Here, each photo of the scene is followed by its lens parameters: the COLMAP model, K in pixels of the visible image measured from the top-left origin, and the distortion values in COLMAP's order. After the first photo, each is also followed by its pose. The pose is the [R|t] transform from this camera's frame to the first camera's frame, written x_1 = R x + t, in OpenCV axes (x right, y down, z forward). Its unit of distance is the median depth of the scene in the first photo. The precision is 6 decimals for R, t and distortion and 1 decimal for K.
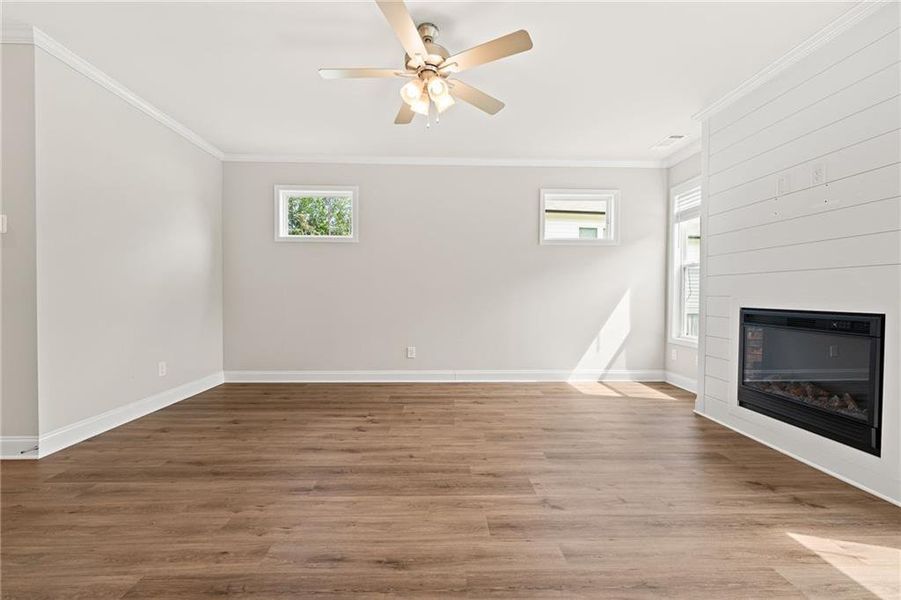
lens RADIAL K [[369.5, 0, 453.9], [0, 369.5, 297.2], [0, 0, 1]] dist [-0.000141, -0.000154]
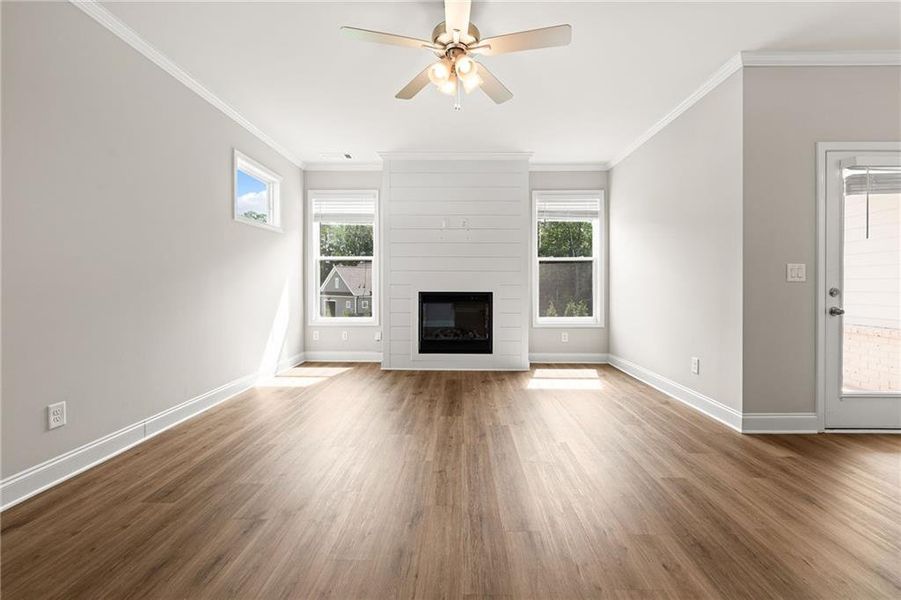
lens RADIAL K [[371.3, 0, 453.4], [0, 371.3, 283.3], [0, 0, 1]] dist [-0.001482, -0.000143]
pose [[0.049917, -0.000618, 0.998753, -0.955719], [0.006403, 0.999979, 0.000299, -0.010031], [-0.998733, 0.006380, 0.049920, 0.899227]]
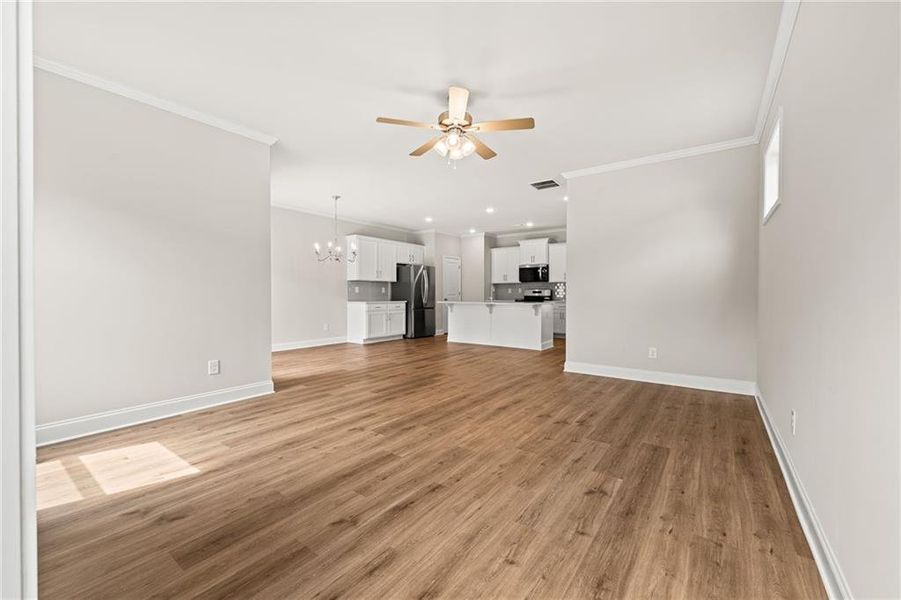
lens RADIAL K [[356.3, 0, 444.3], [0, 356.3, 299.4], [0, 0, 1]] dist [0.000898, -0.000045]
pose [[-0.635445, 0.004802, -0.772131, 0.896076], [-0.009742, 0.999851, 0.014236, -0.009723], [0.772084, 0.016568, -0.635304, 1.683660]]
